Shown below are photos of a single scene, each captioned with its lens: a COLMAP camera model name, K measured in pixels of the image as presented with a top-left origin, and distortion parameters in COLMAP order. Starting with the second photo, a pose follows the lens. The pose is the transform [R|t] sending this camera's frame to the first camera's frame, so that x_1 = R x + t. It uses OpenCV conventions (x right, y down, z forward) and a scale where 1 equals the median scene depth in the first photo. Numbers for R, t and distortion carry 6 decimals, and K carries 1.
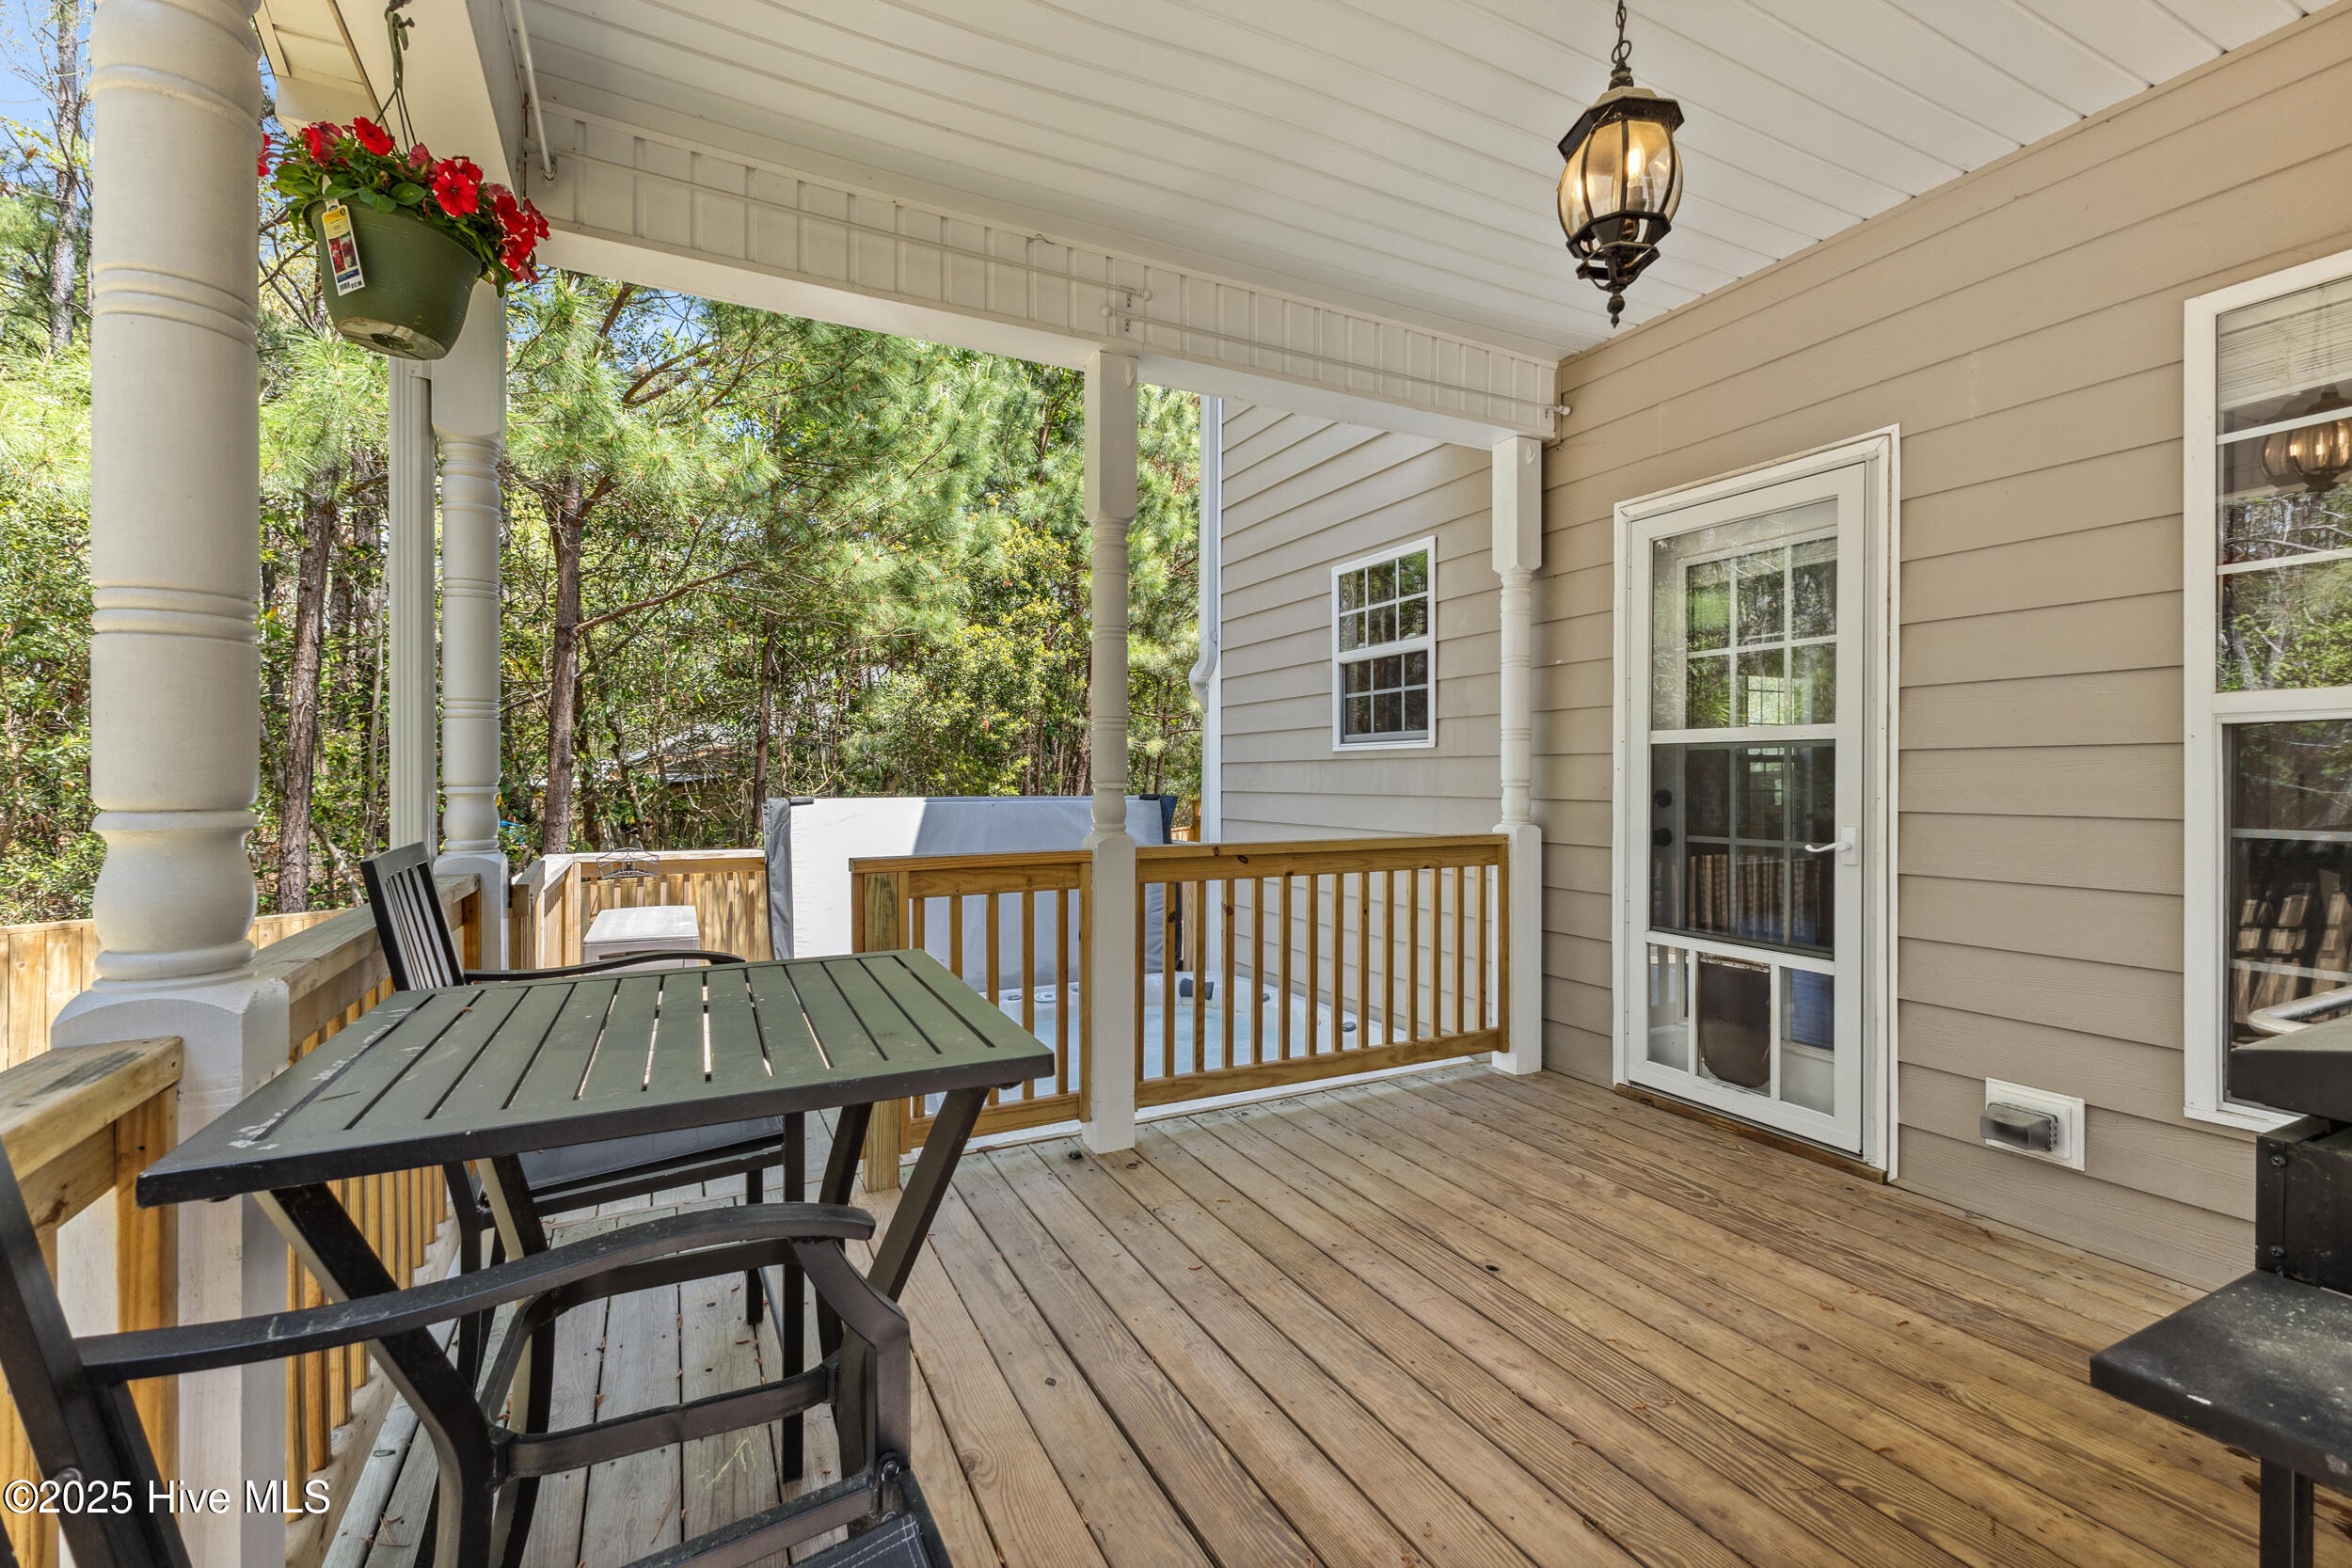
lens RADIAL K [[1015.6, 0, 1179.8], [0, 1015.6, 782.7], [0, 0, 1]] dist [0.001480, 0.000059]
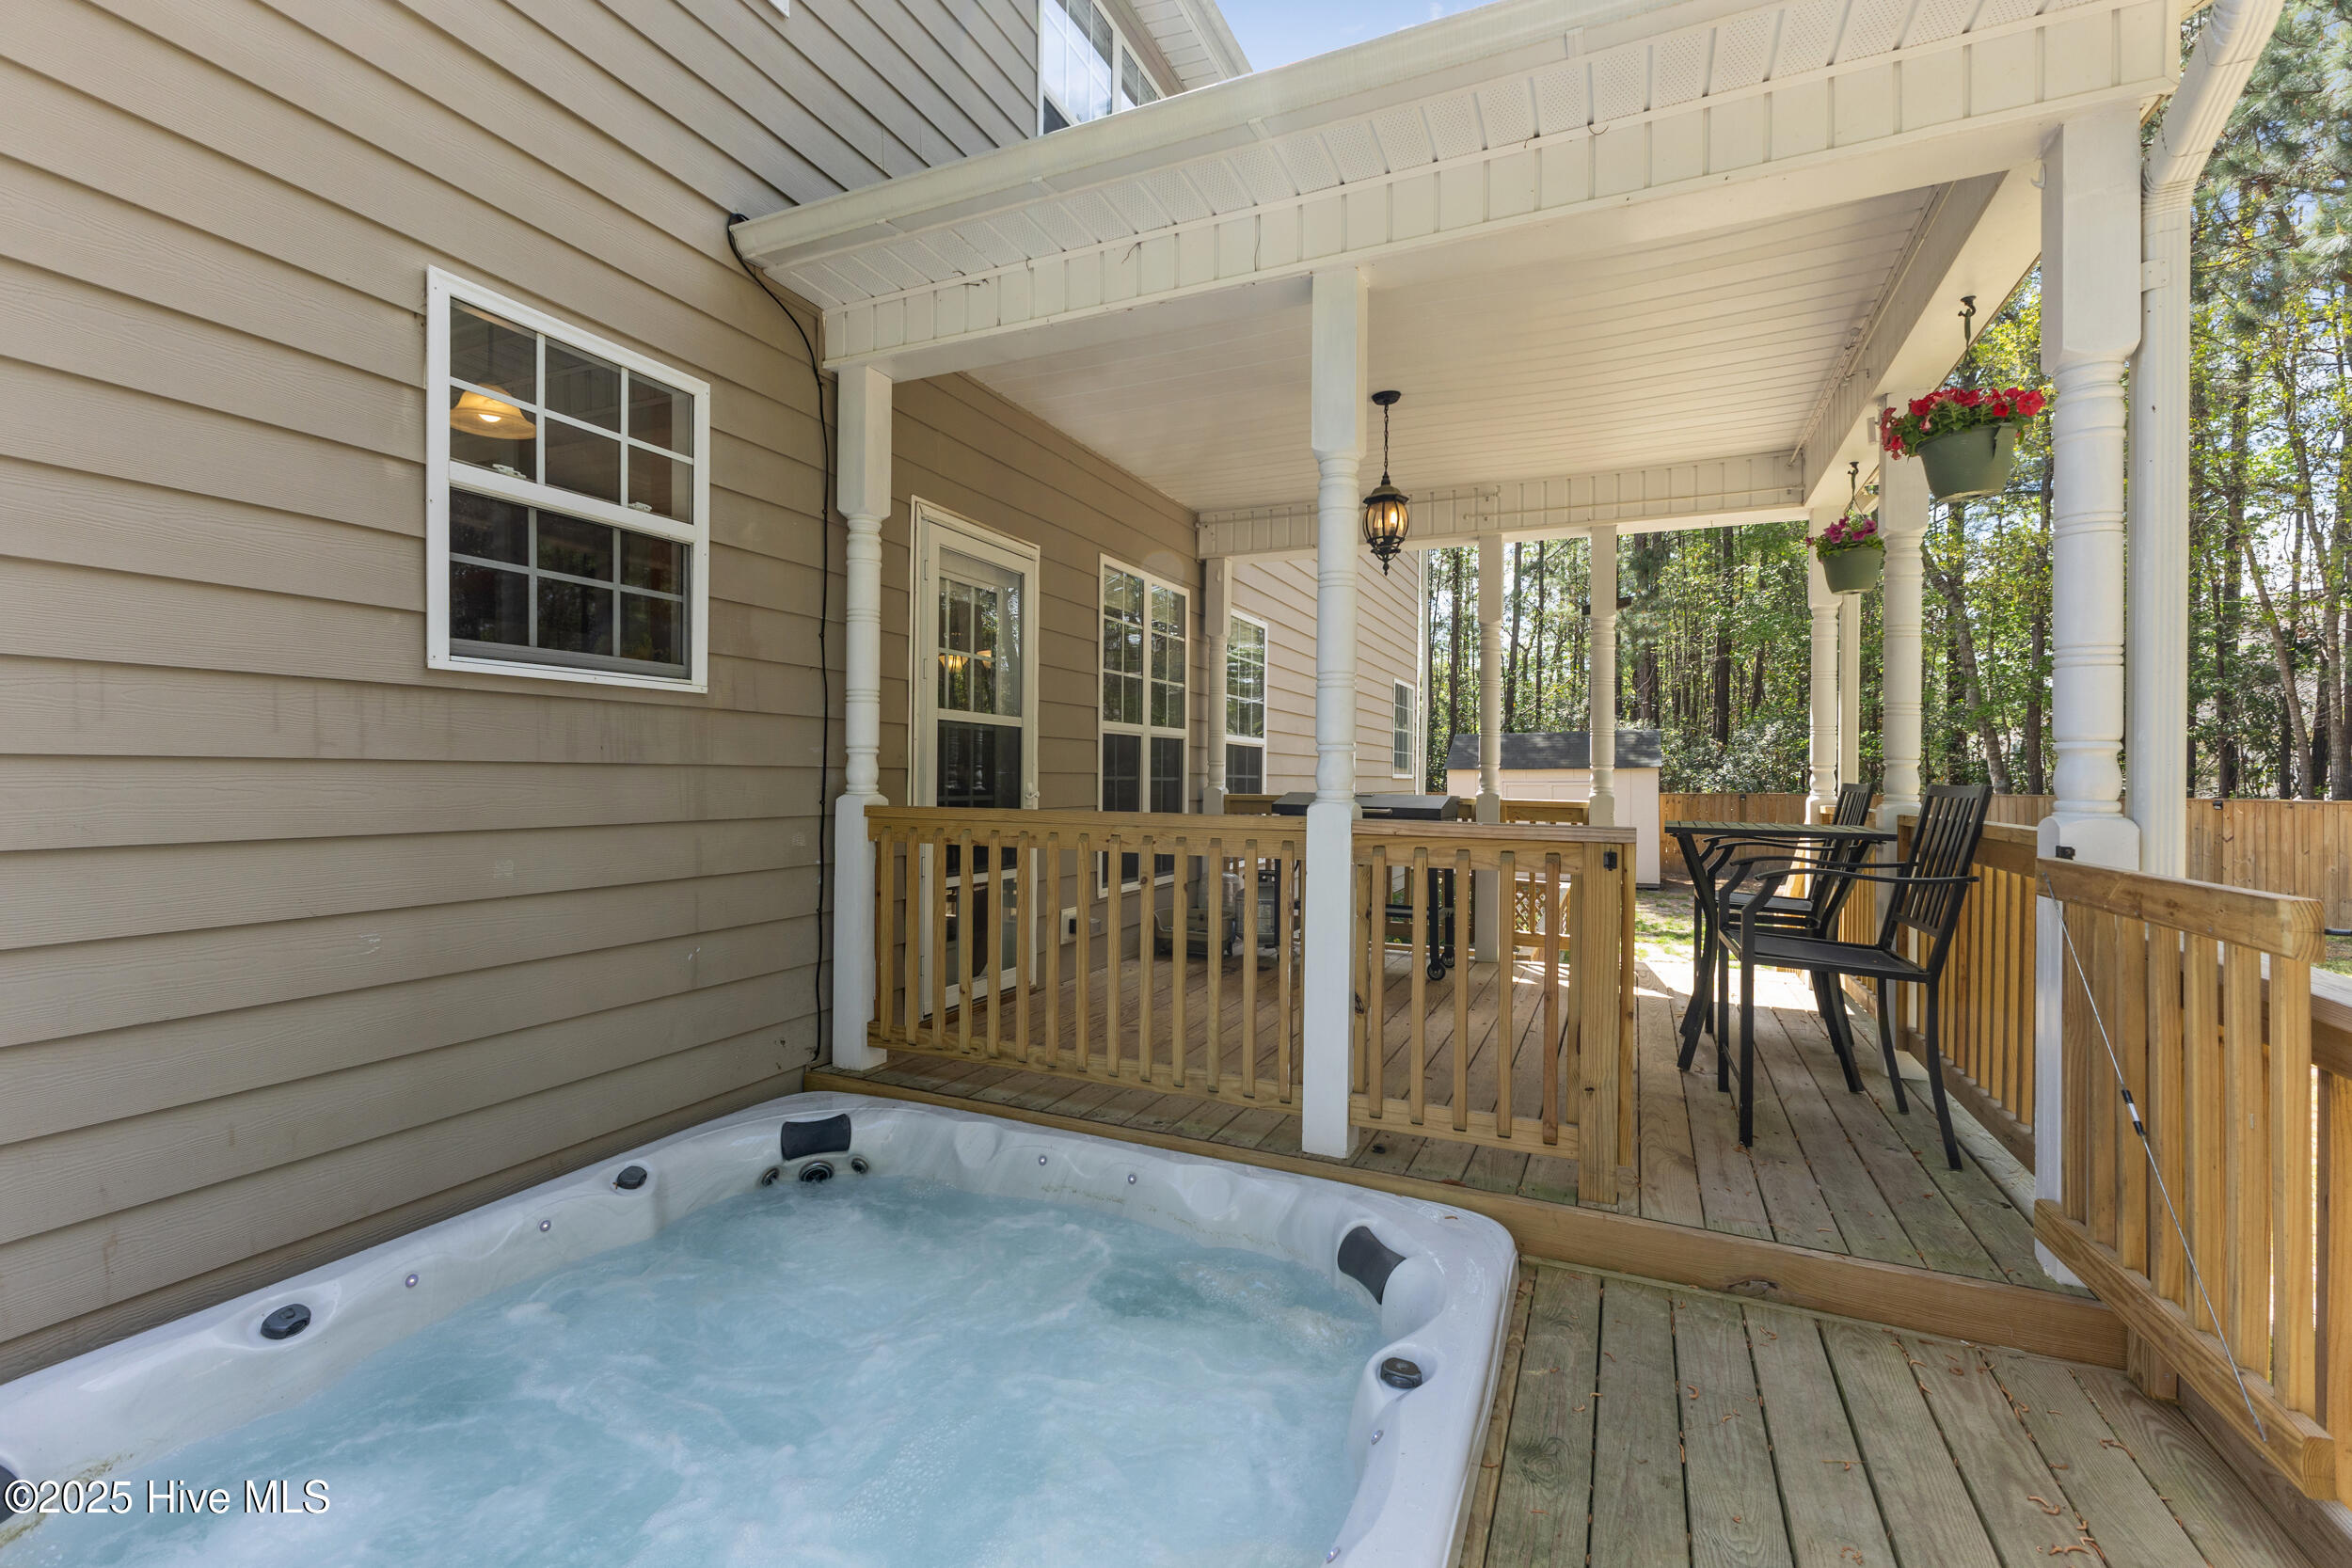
lens RADIAL K [[1015.6, 0, 1176.6], [0, 1015.6, 778.2], [0, 0, 1]] dist [0.001480, 0.000059]
pose [[-0.627131, -0.005343, 0.778895, -0.452782], [-0.002379, 0.999985, 0.004943, 0.017168], [-0.778910, 0.001247, -0.627134, 1.107191]]
